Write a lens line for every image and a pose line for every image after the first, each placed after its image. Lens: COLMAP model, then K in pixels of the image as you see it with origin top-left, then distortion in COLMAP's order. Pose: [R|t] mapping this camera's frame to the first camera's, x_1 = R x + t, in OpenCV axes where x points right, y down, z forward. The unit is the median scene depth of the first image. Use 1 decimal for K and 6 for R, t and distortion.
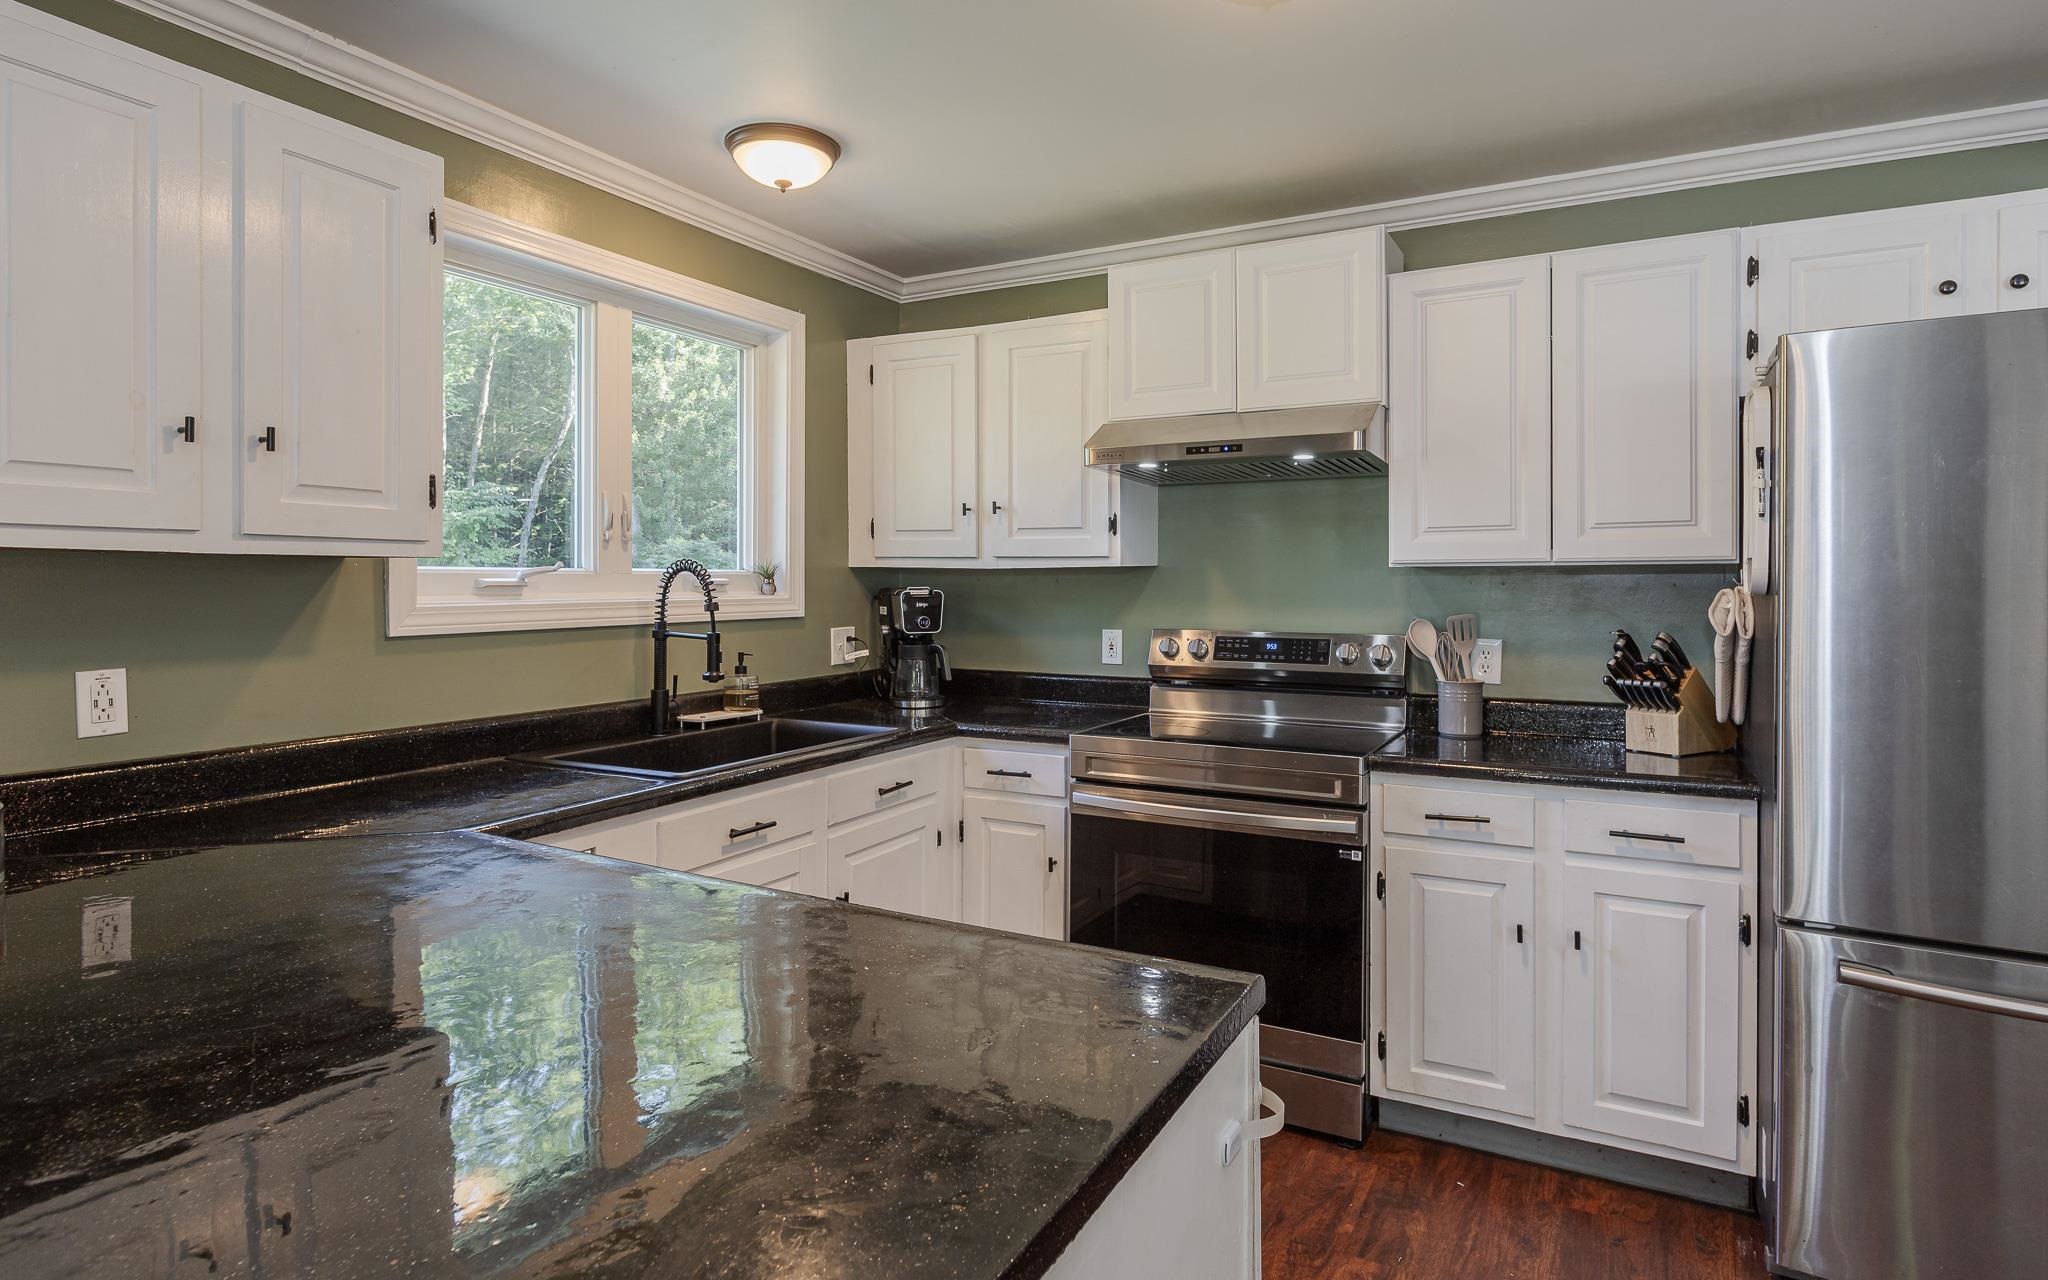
lens RADIAL K [[1079.7, 0, 1017.0], [0, 1079.7, 602.3], [0, 0, 1]] dist [-0.000675, -0.000090]
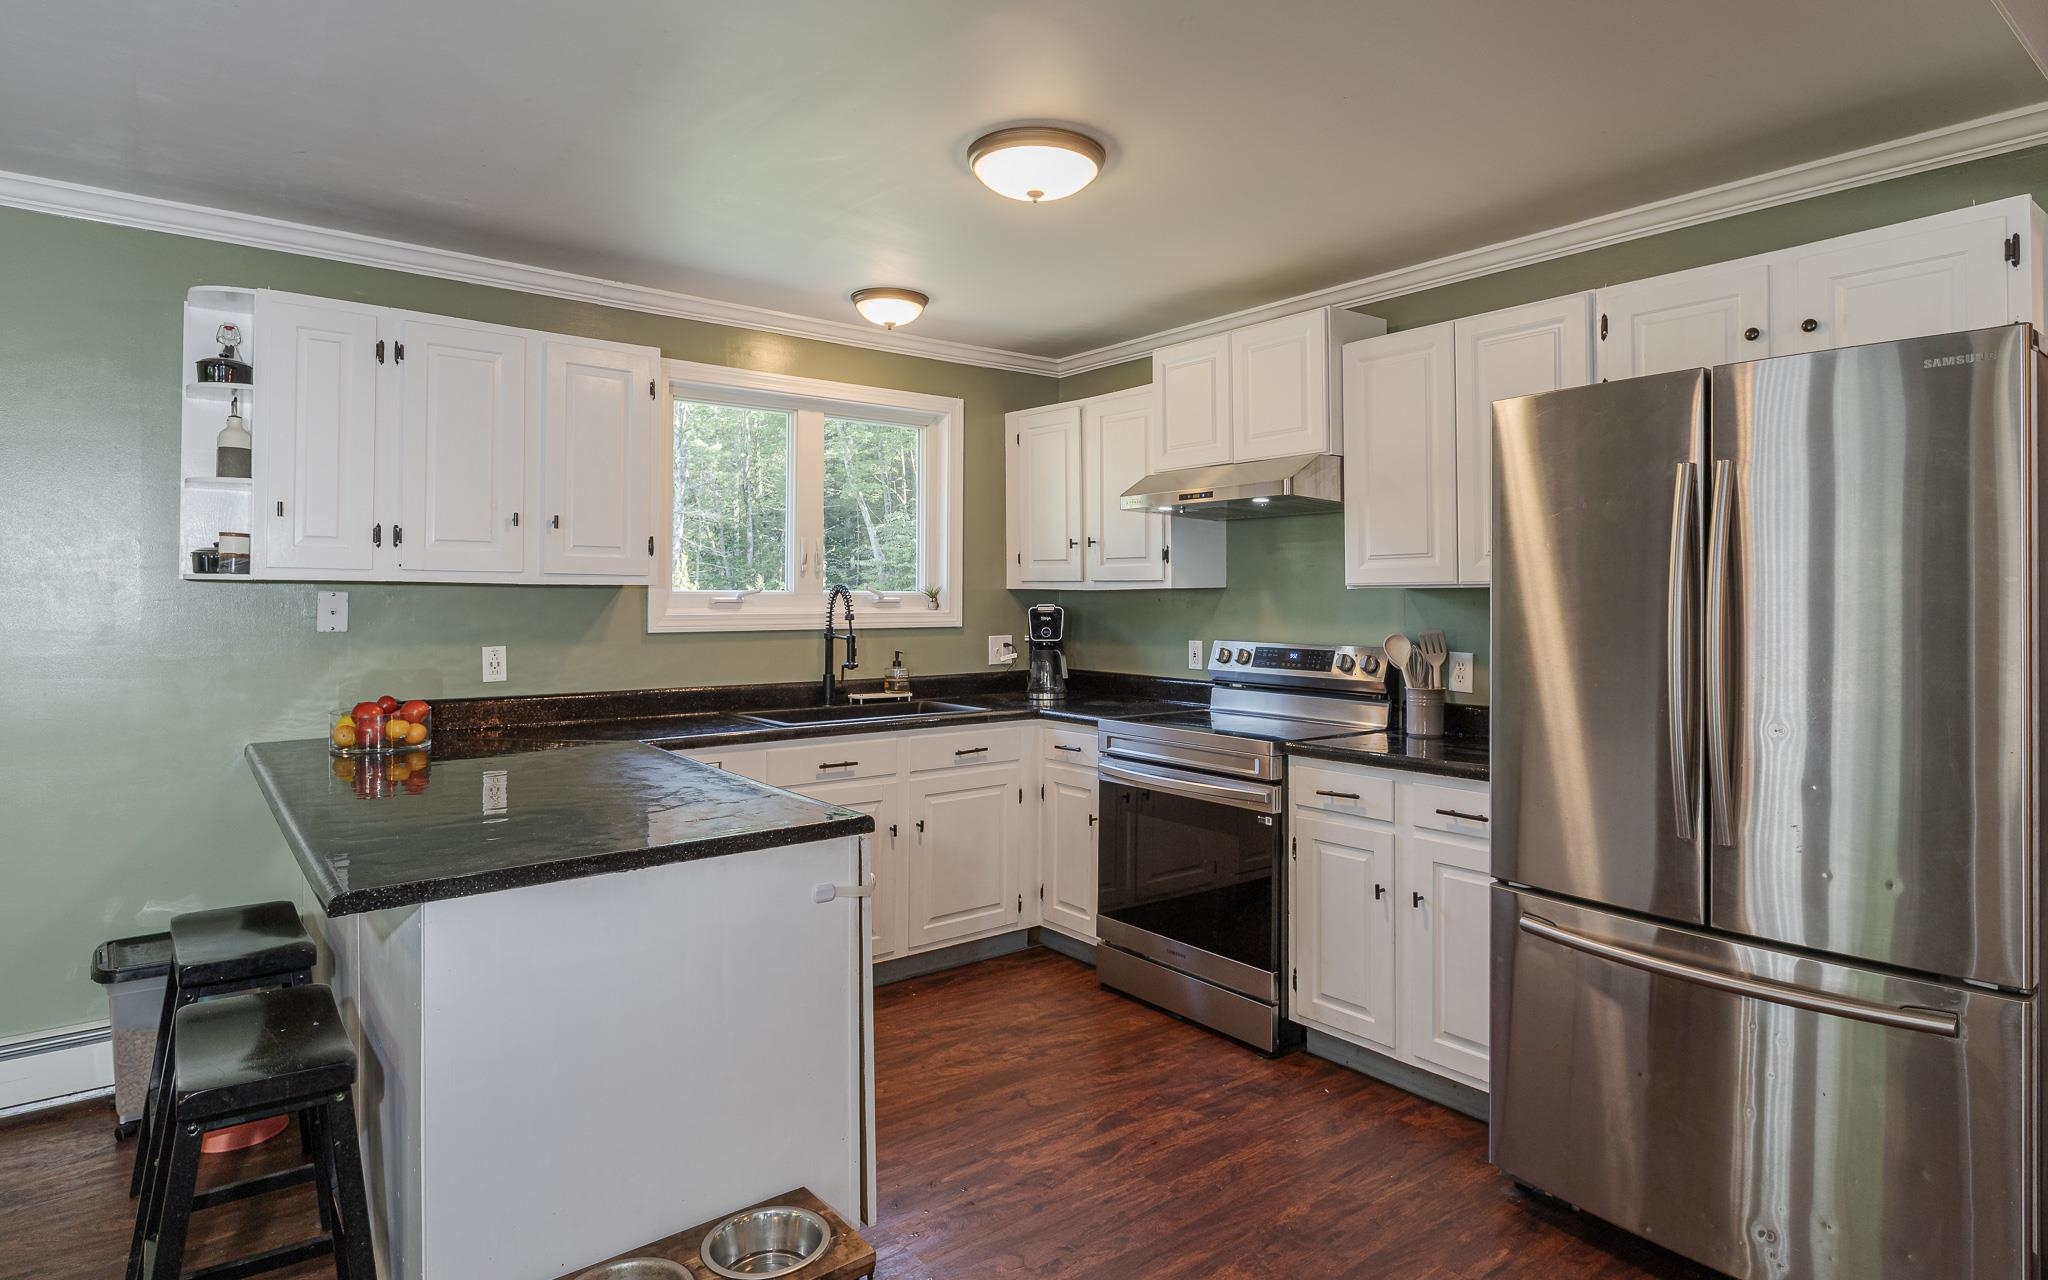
lens RADIAL K [[1088.3, 0, 1006.1], [0, 1088.3, 603.6], [0, 0, 1]] dist [-0.001219, 0.000981]
pose [[0.914985, 0.003957, -0.403467, 0.458681], [-0.010356, 0.999853, -0.013679, 0.003374], [0.403354, 0.016694, 0.914892, -0.232821]]
